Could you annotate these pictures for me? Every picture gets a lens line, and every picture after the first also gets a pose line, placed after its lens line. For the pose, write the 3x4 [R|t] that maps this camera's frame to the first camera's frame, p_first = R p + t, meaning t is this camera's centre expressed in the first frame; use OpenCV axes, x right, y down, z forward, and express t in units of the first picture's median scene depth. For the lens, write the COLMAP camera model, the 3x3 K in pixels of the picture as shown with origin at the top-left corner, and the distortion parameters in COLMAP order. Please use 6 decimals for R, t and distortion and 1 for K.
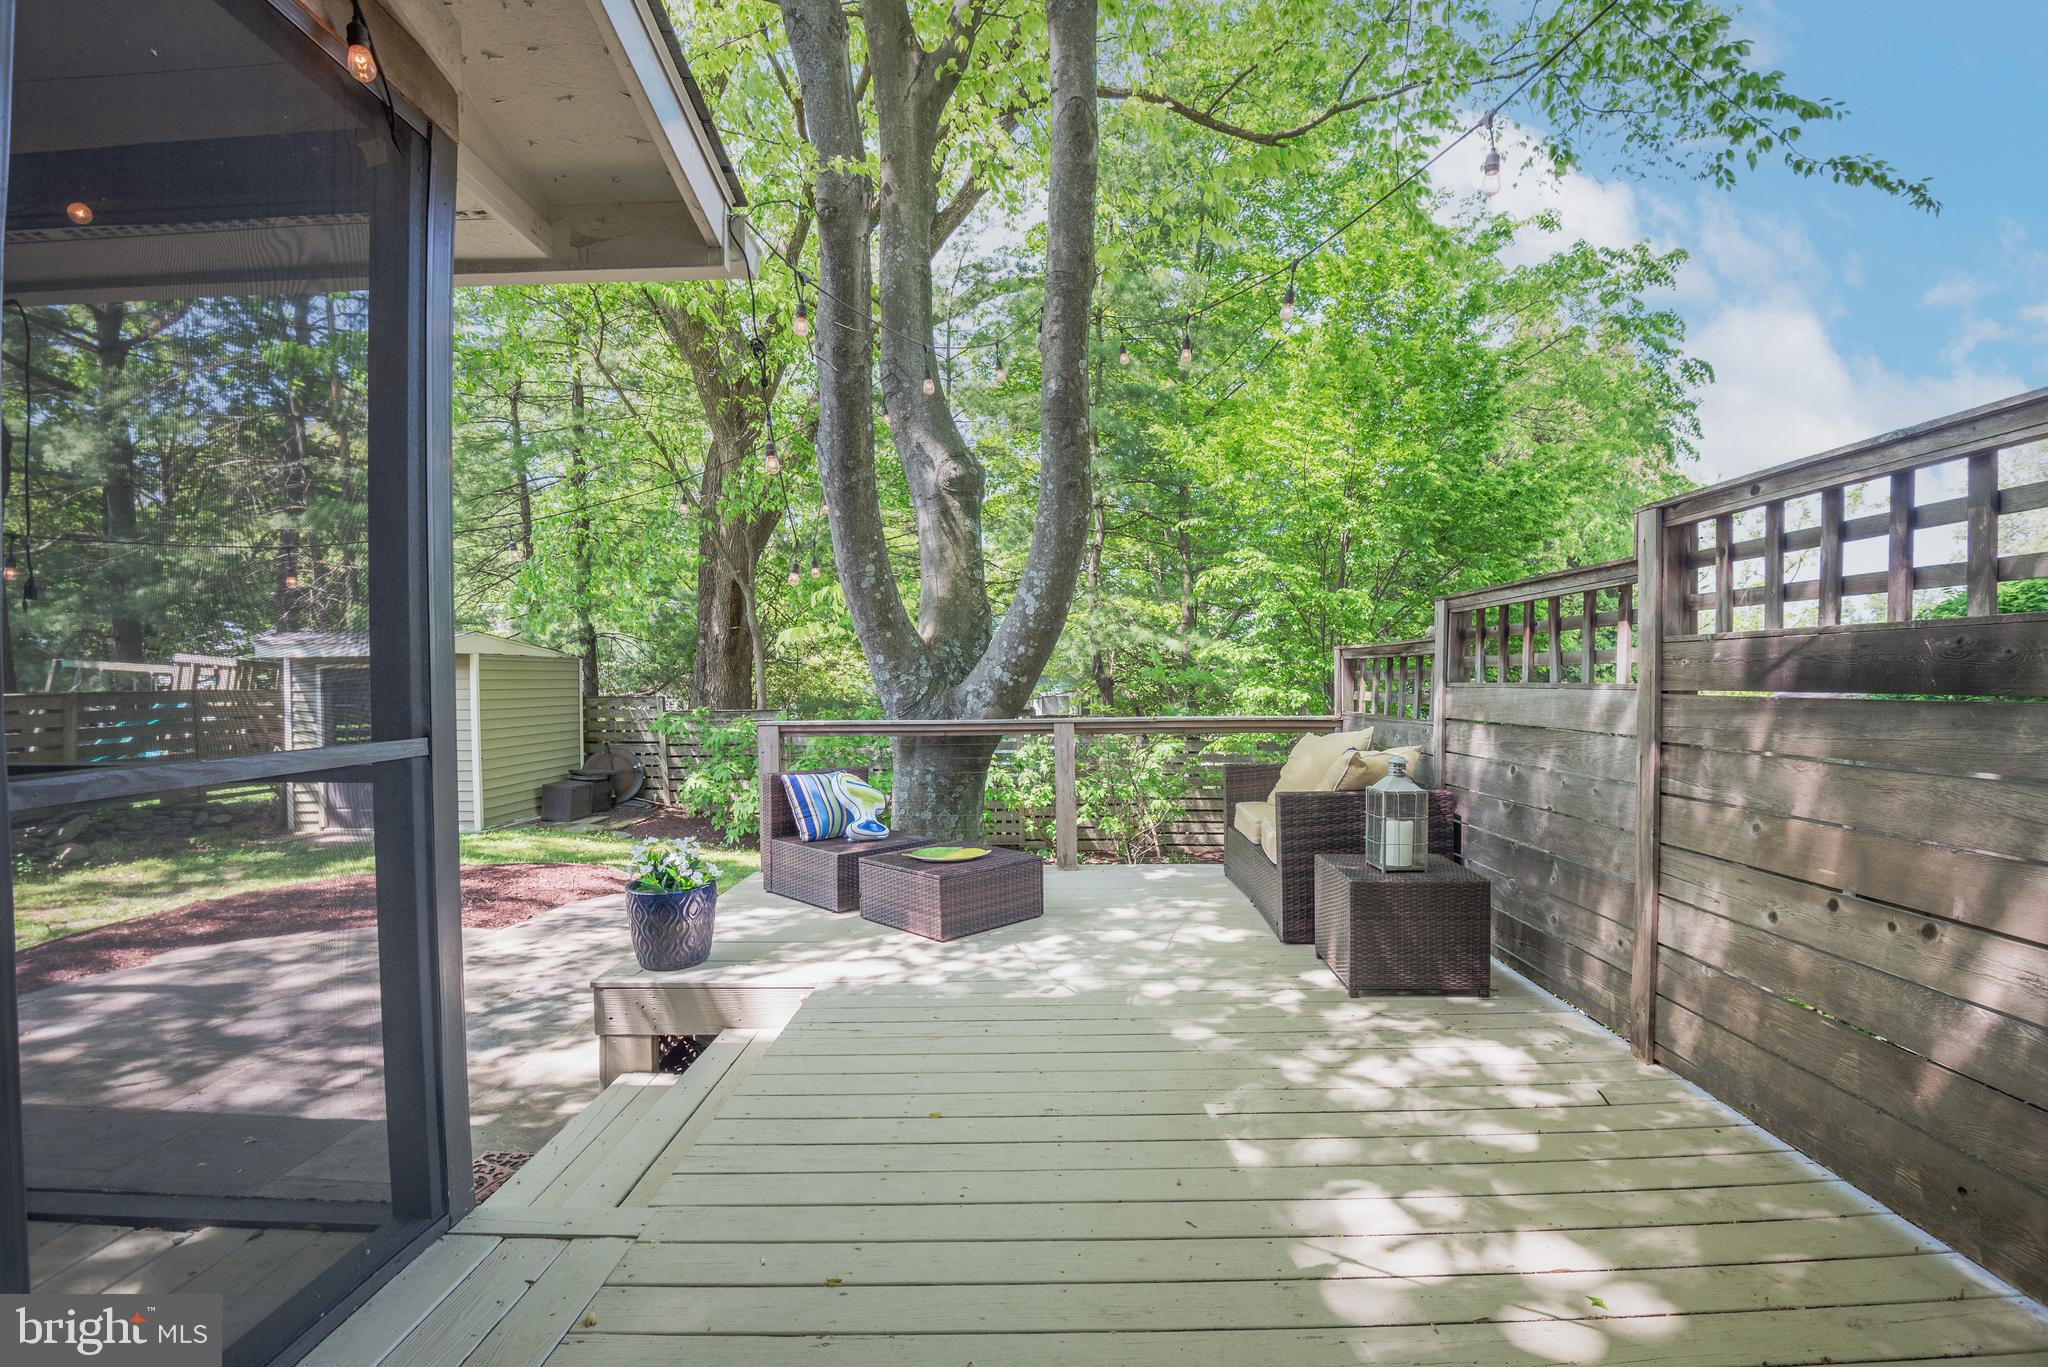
lens RADIAL K [[971.2, 0, 1014.1], [0, 971.2, 713.7], [0, 0, 1]] dist [0.016236, 0.000152]
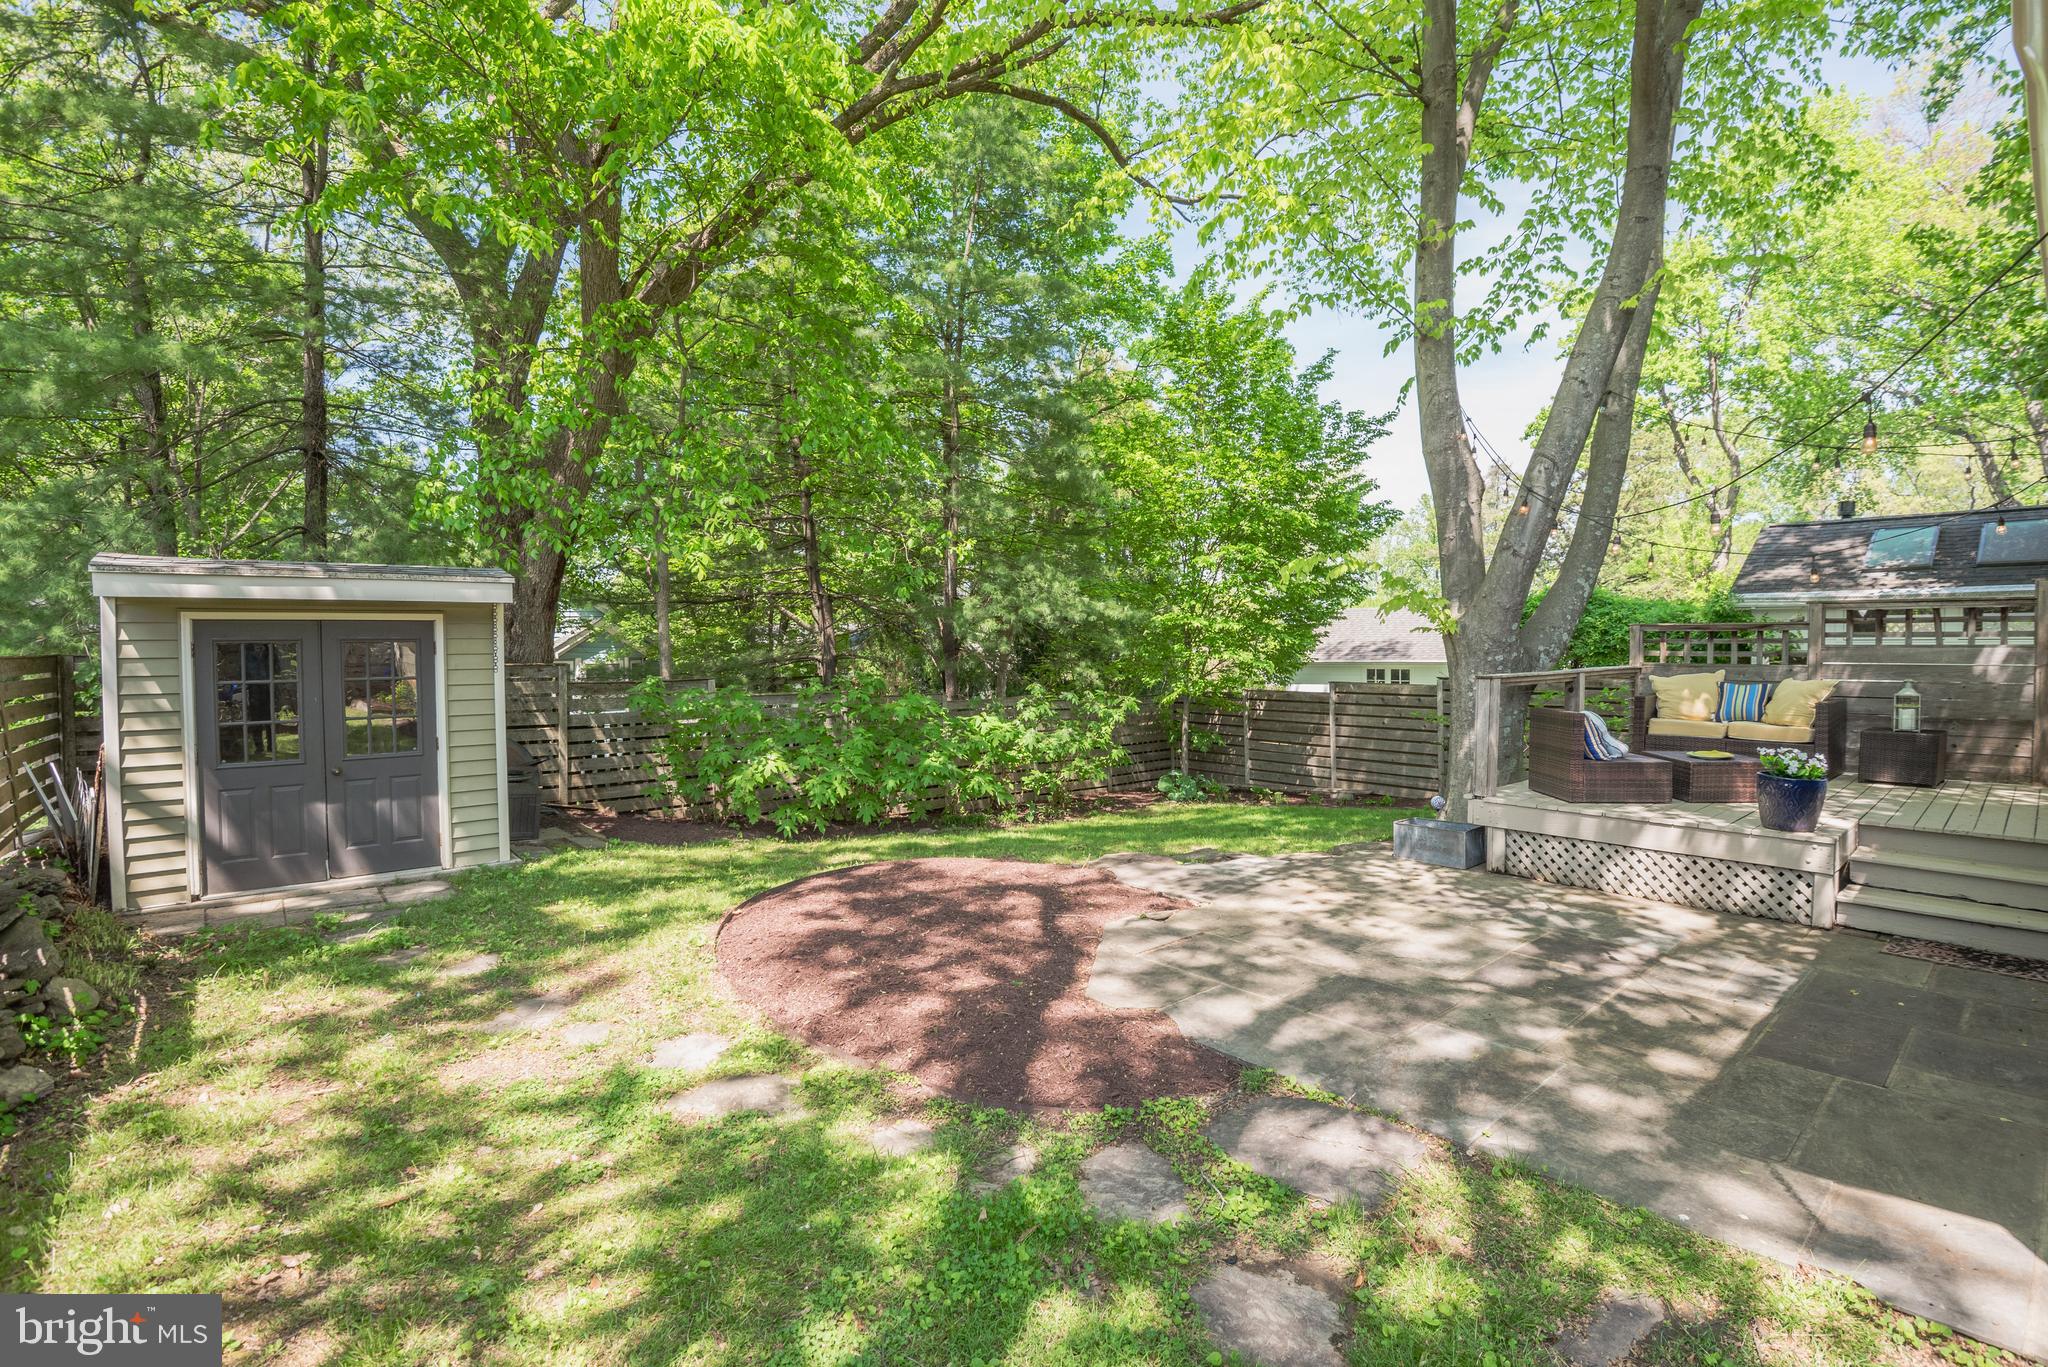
lens RADIAL K [[947.0, 0, 1024.0], [0, 947.0, 683.5], [0, 0, 1]] dist [-0.000574, 0.000181]
pose [[0.726580, -0.021793, 0.686736, -1.435420], [0.022515, 0.999715, 0.007904, -0.002749], [-0.686713, 0.009720, 0.726864, 0.506808]]
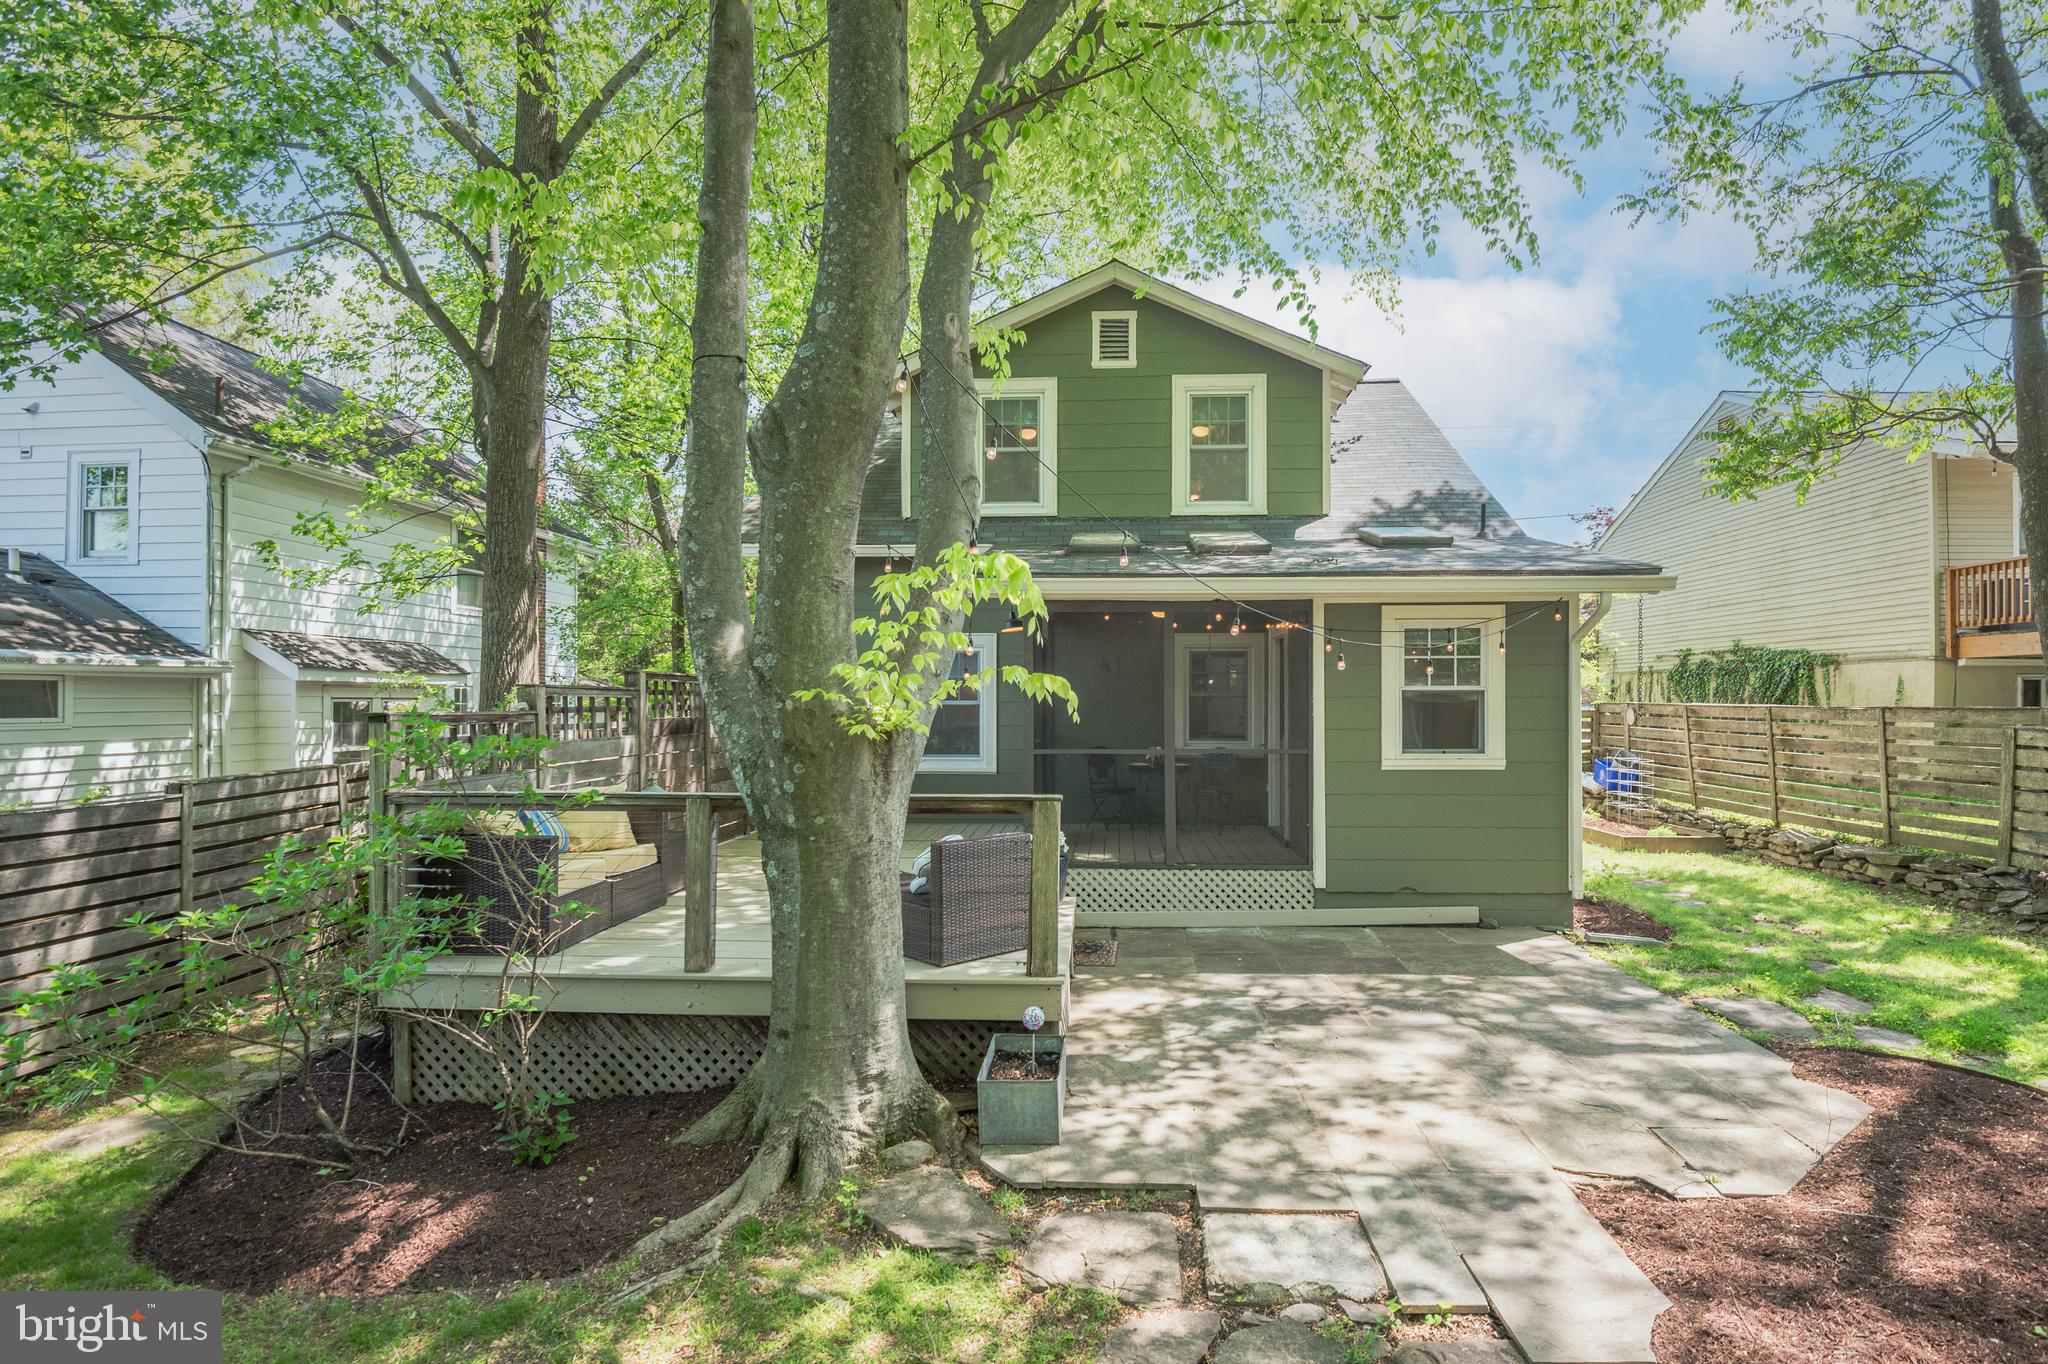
lens RADIAL K [[977.6, 0, 1075.5], [0, 977.6, 703.4], [0, 0, 1]] dist [-0.000436, -0.022070]
pose [[-0.999919, 0.004098, -0.012058, -0.255059], [0.003736, 0.999545, 0.029924, -0.091316], [0.012175, 0.029876, -0.999479, 1.767185]]
